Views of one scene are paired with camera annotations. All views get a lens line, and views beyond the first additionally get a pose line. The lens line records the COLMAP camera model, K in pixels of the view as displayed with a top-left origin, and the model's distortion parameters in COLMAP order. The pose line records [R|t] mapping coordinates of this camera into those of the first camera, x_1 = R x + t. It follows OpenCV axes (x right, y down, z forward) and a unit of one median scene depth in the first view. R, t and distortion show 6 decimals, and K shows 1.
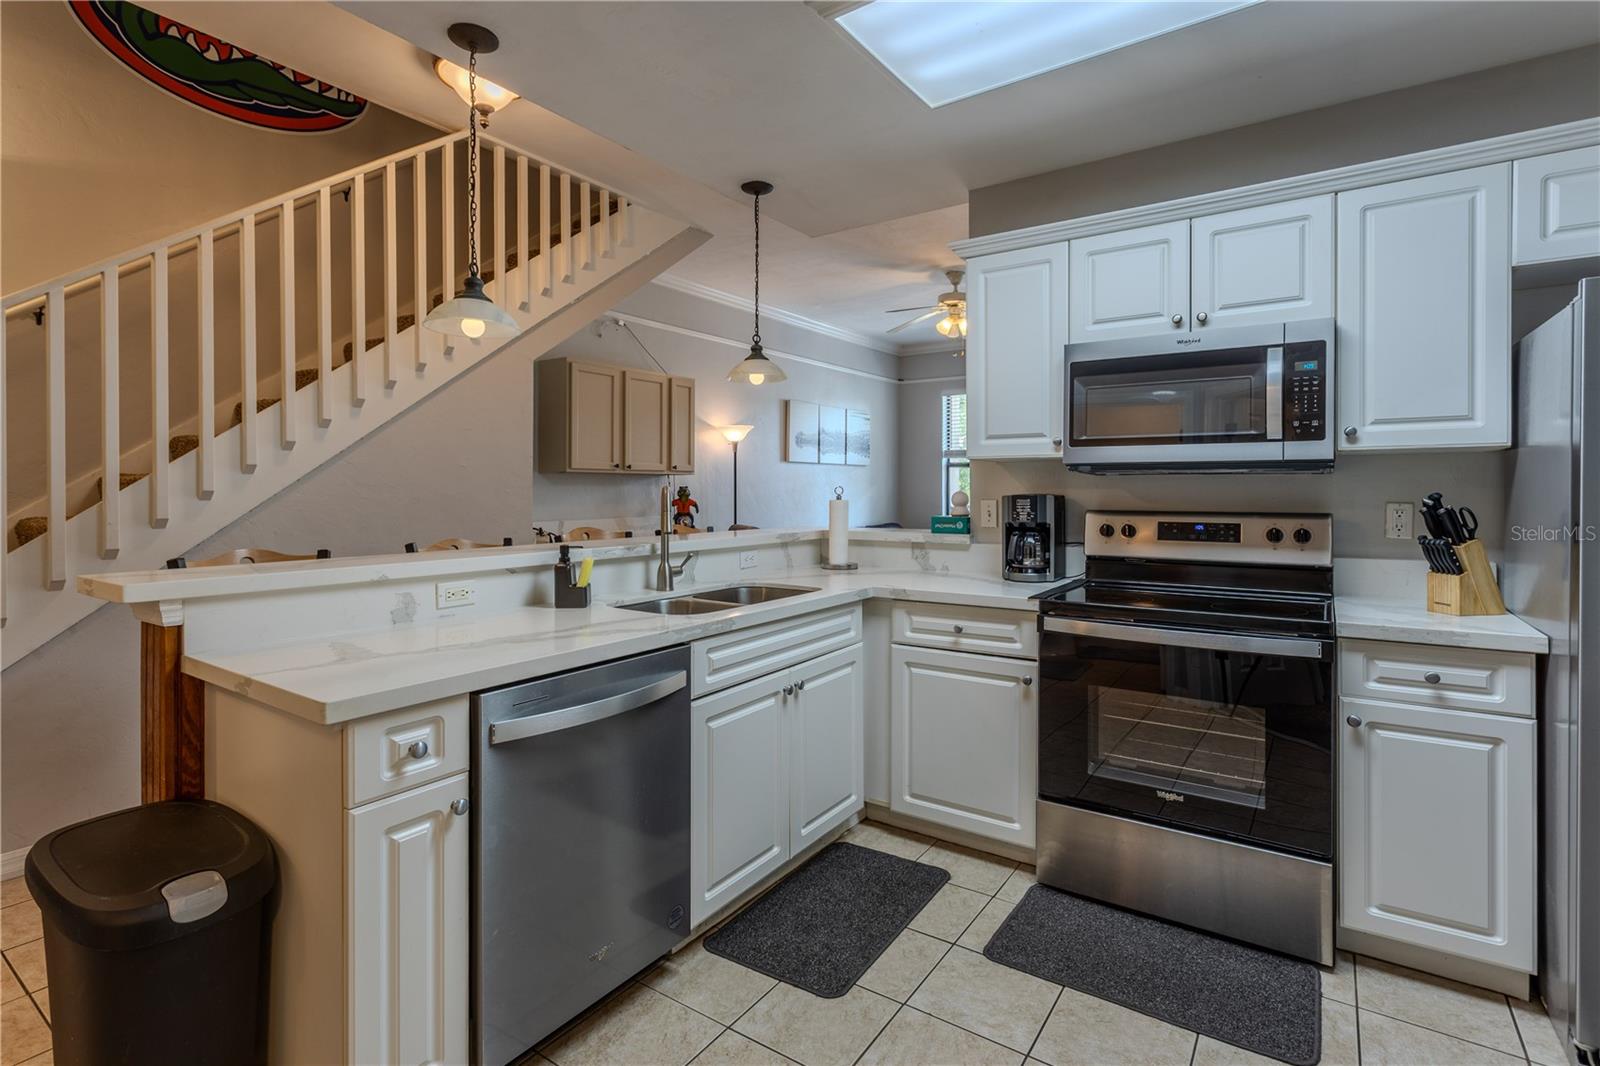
lens RADIAL K [[772.5, 0, 791.3], [0, 772.5, 494.1], [0, 0, 1]] dist [0.008019, 0.001559]
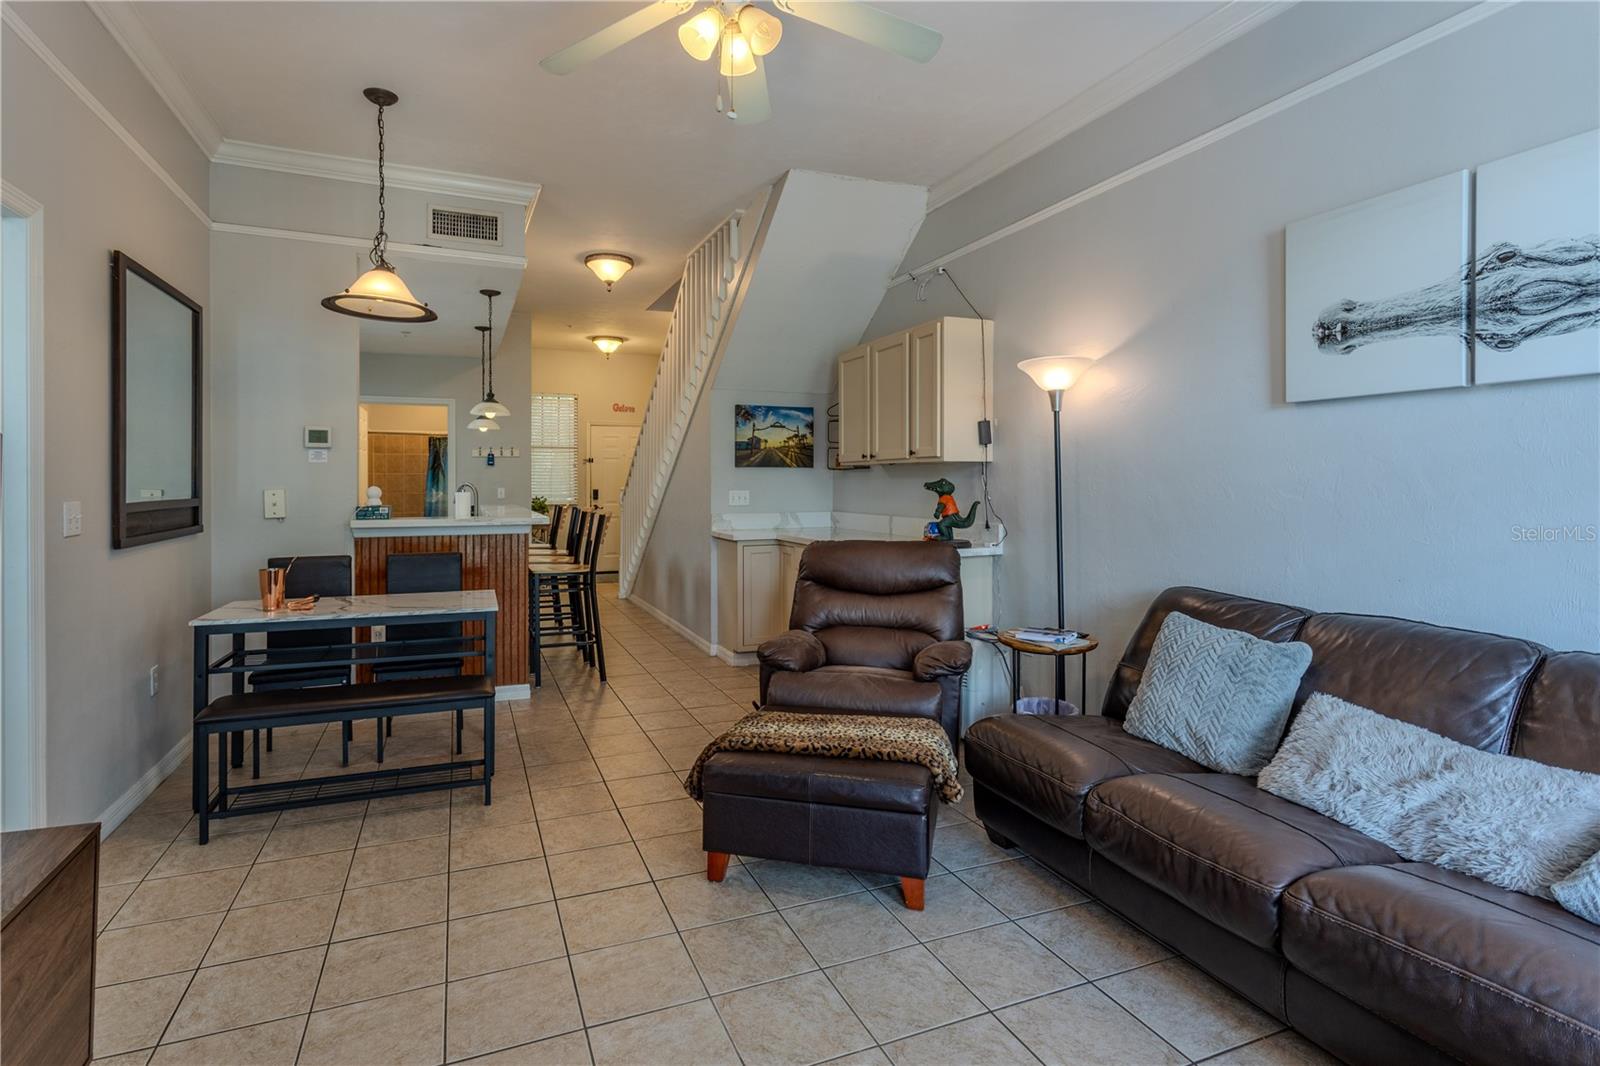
lens RADIAL K [[772.5, 0, 777.9], [0, 772.5, 489.9], [0, 0, 1]] dist [0.008019, 0.001559]
pose [[-0.534693, 0.007322, -0.845015, 1.206524], [-0.005725, 0.999908, 0.012287, -0.016540], [0.845027, 0.011408, -0.534602, 2.867039]]
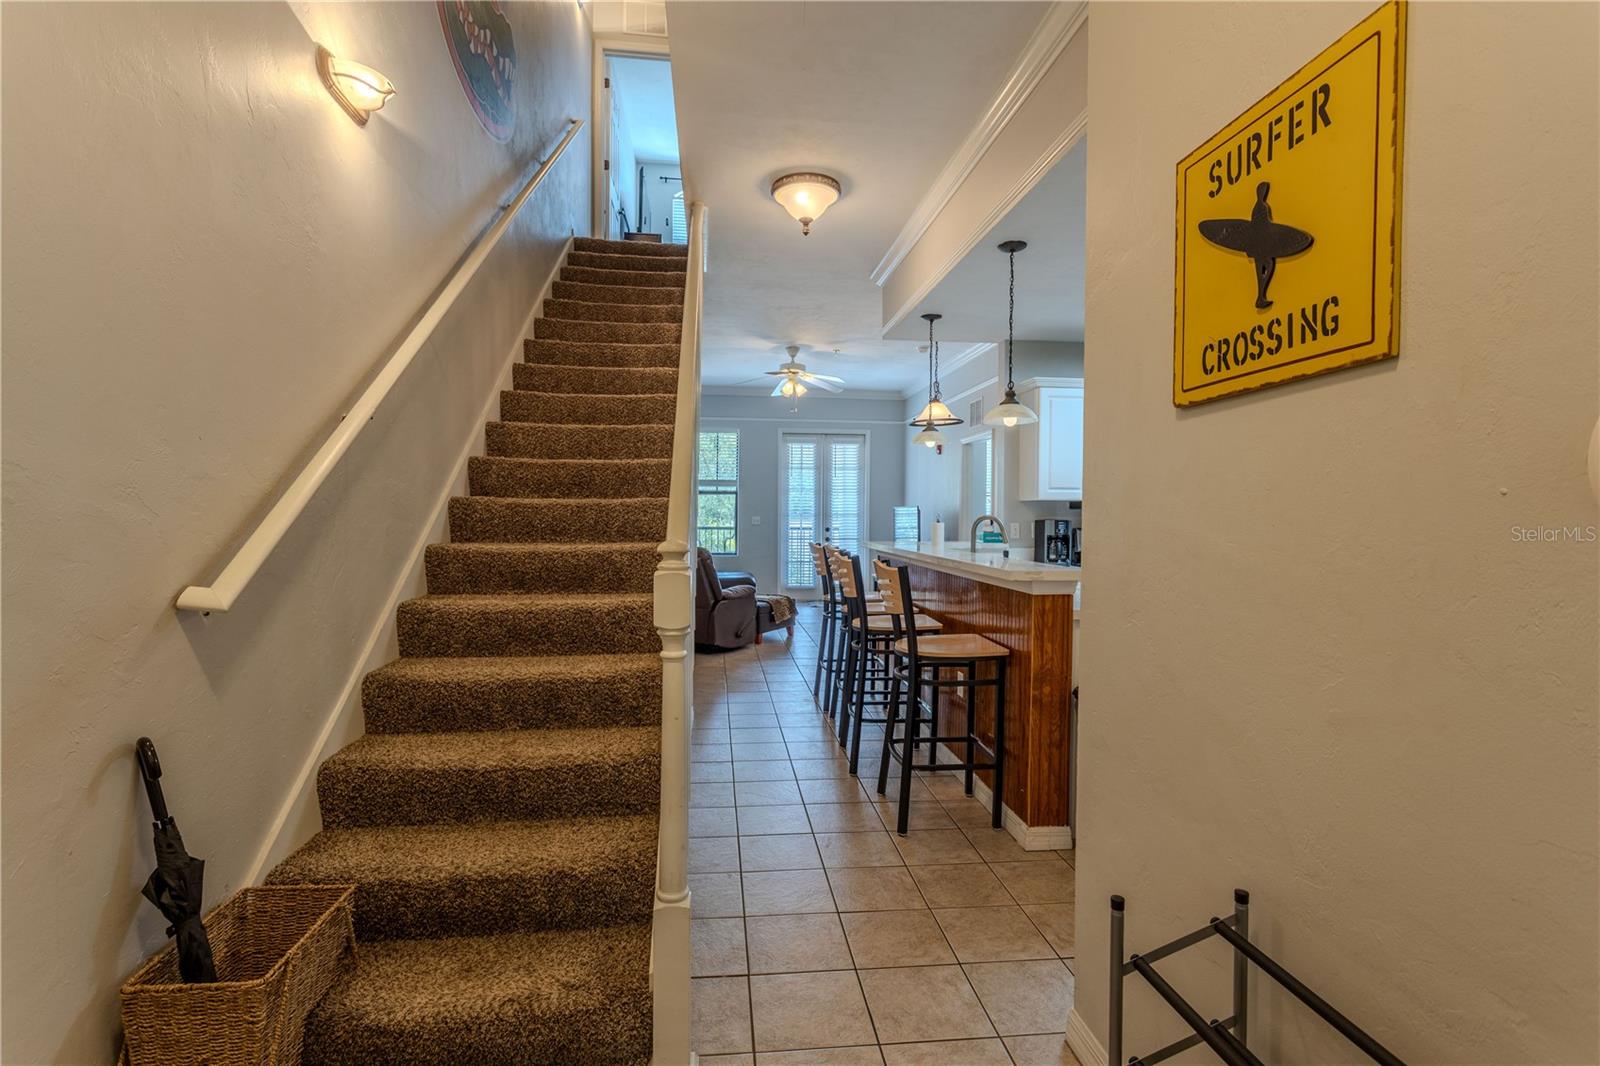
lens RADIAL K [[772.5, 0, 795.4], [0, 772.5, 529.9], [0, 0, 1]] dist [0.008019, 0.001559]
pose [[0.745284, -0.011757, 0.666644, -1.546639], [-0.001273, 0.999818, 0.019056, -0.010488], [-0.666746, -0.015051, 0.745133, 0.057056]]
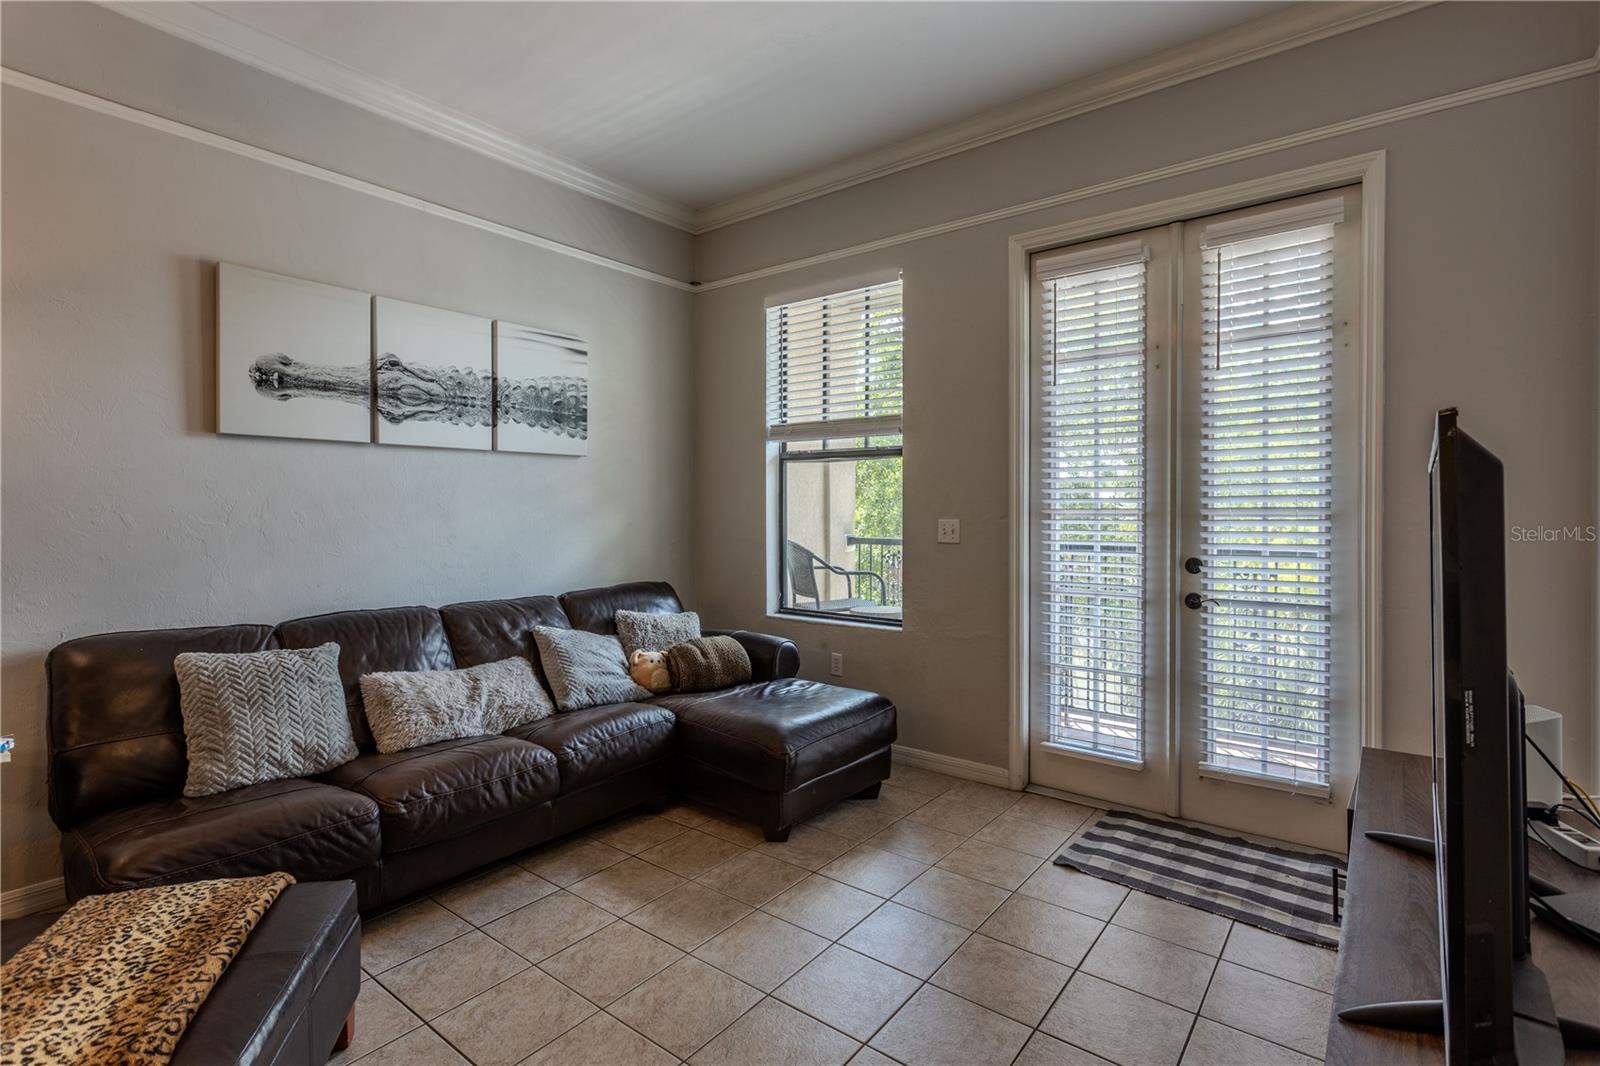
lens RADIAL K [[772.5, 0, 797.9], [0, 772.5, 516.8], [0, 0, 1]] dist [0.008019, 0.001559]
pose [[0.998632, 0.000378, -0.052279, 0.835000], [-0.000055, 0.999981, 0.006181, -0.013957], [0.052281, -0.006170, 0.998613, 1.866501]]
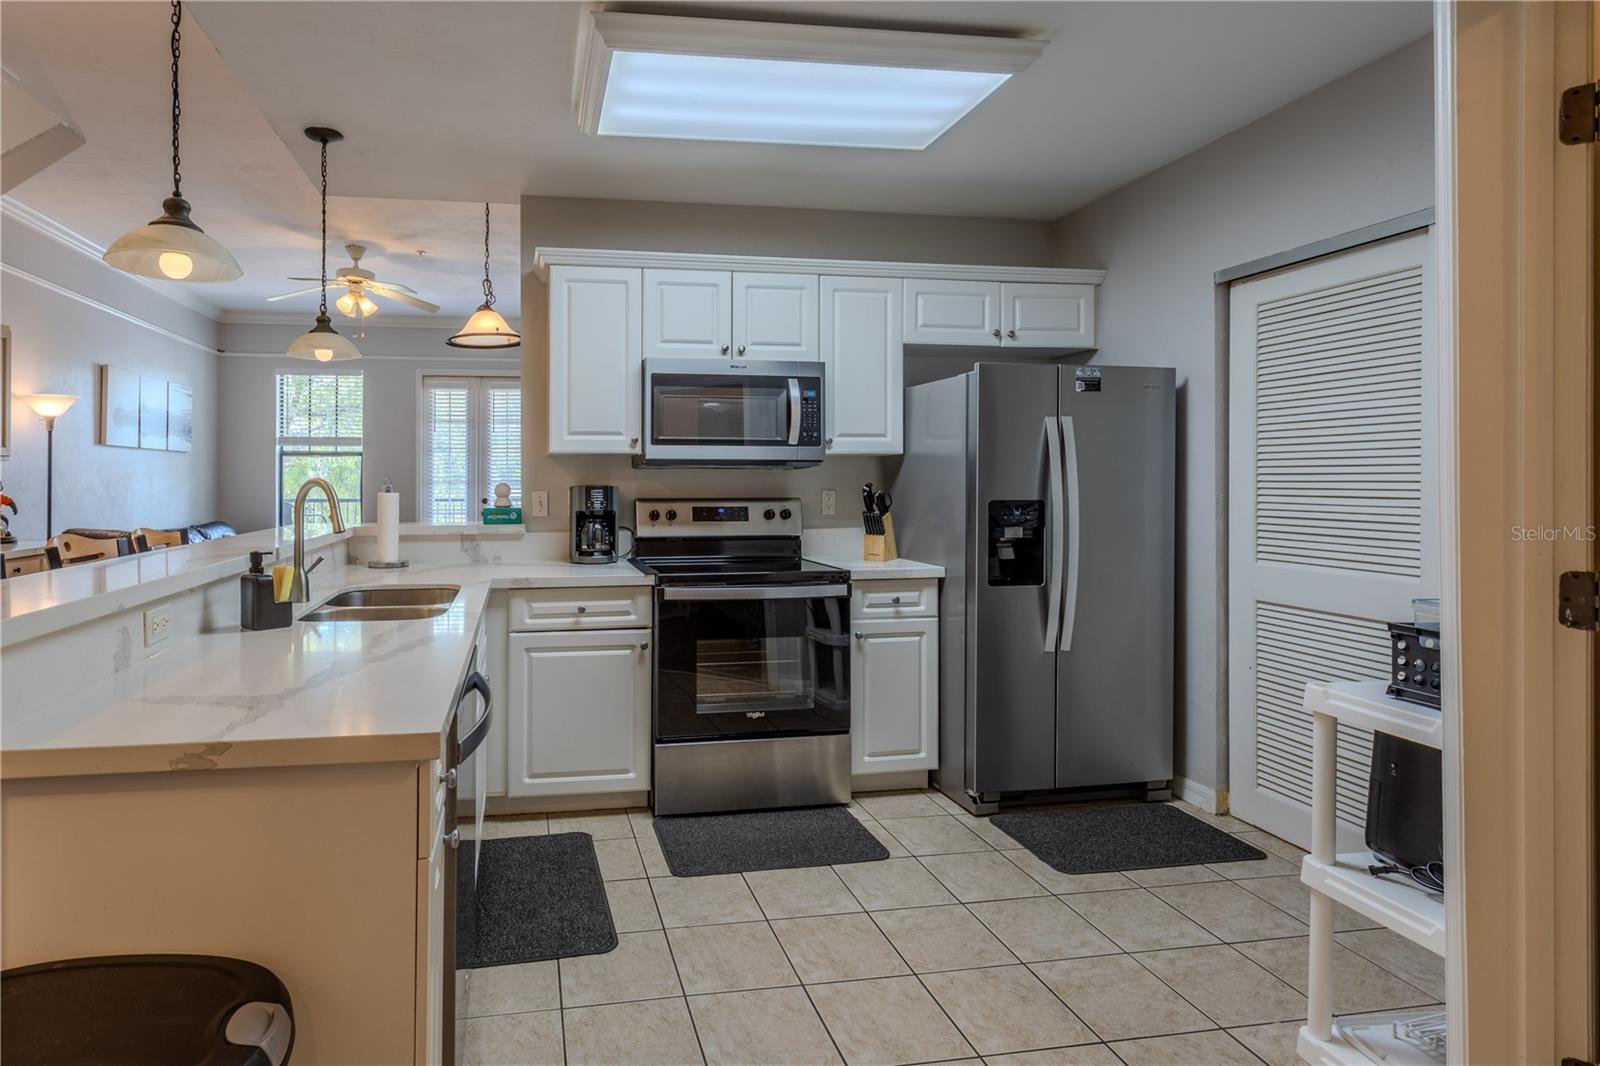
lens RADIAL K [[836.6, 0, 639.2], [0, 836.6, 485.3], [0, 0, 1]] dist [0.007555, 0.000655]
pose [[0.729216, -0.004632, 0.684268, -0.540359], [0.005209, 0.999986, 0.001217, -0.000877], [-0.684263, 0.002677, 0.729230, 0.087349]]
